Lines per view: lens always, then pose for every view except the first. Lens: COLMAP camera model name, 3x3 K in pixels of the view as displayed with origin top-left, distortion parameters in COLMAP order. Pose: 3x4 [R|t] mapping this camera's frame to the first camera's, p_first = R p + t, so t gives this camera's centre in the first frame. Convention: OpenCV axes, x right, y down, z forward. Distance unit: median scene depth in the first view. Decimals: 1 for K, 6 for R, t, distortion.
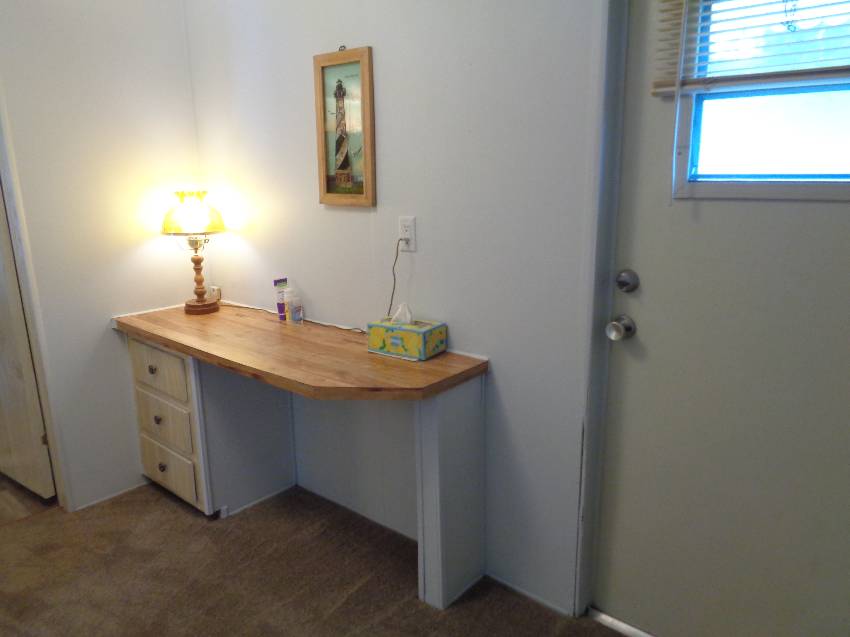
lens RADIAL K [[627.4, 0, 424.4], [0, 627.4, 322.2], [0, 0, 1]] dist [-0.008901, 0.002835]
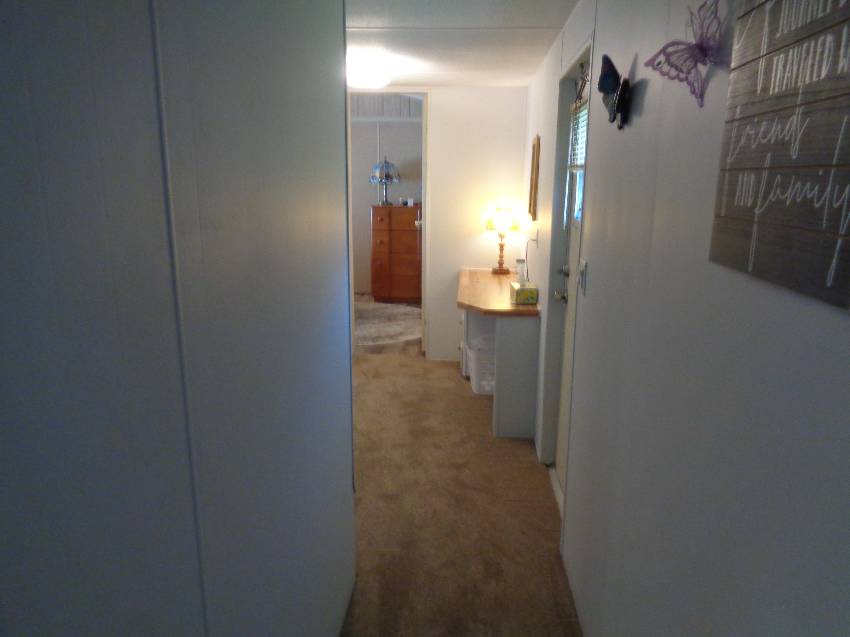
lens RADIAL K [[627.4, 0, 423.8], [0, 627.4, 319.9], [0, 0, 1]] dist [-0.008901, 0.002835]
pose [[0.585802, 0.208302, -0.783228, 1.193747], [-0.228782, 0.969604, 0.086756, 0.006413], [0.777492, 0.128367, 0.615652, -0.326909]]
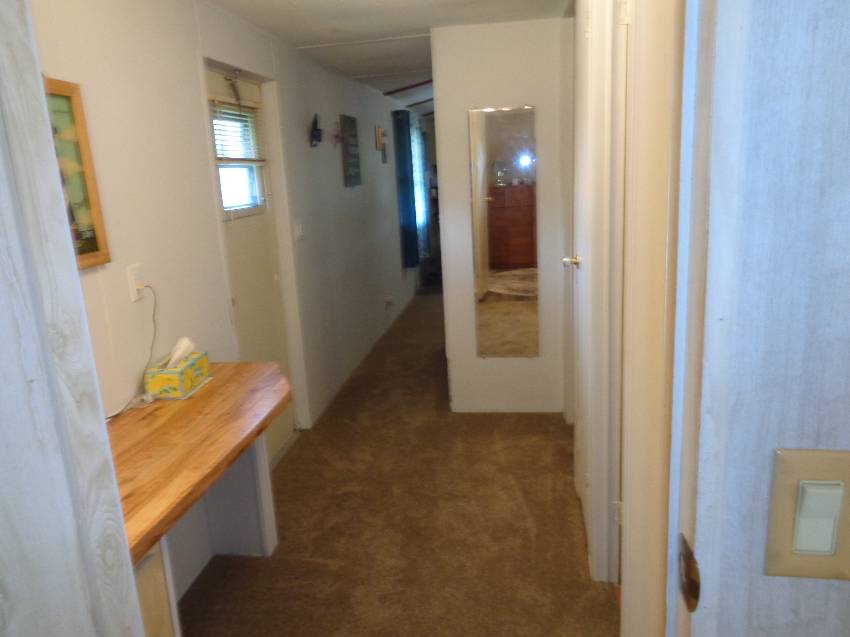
lens RADIAL K [[627.4, 0, 424.2], [0, 627.4, 315.7], [0, 0, 1]] dist [-0.008901, 0.002835]
pose [[-0.531189, -0.138901, 0.835790, -0.950671], [0.281578, 0.901456, 0.328771, -0.251200], [-0.799095, 0.409979, -0.439732, 0.950008]]
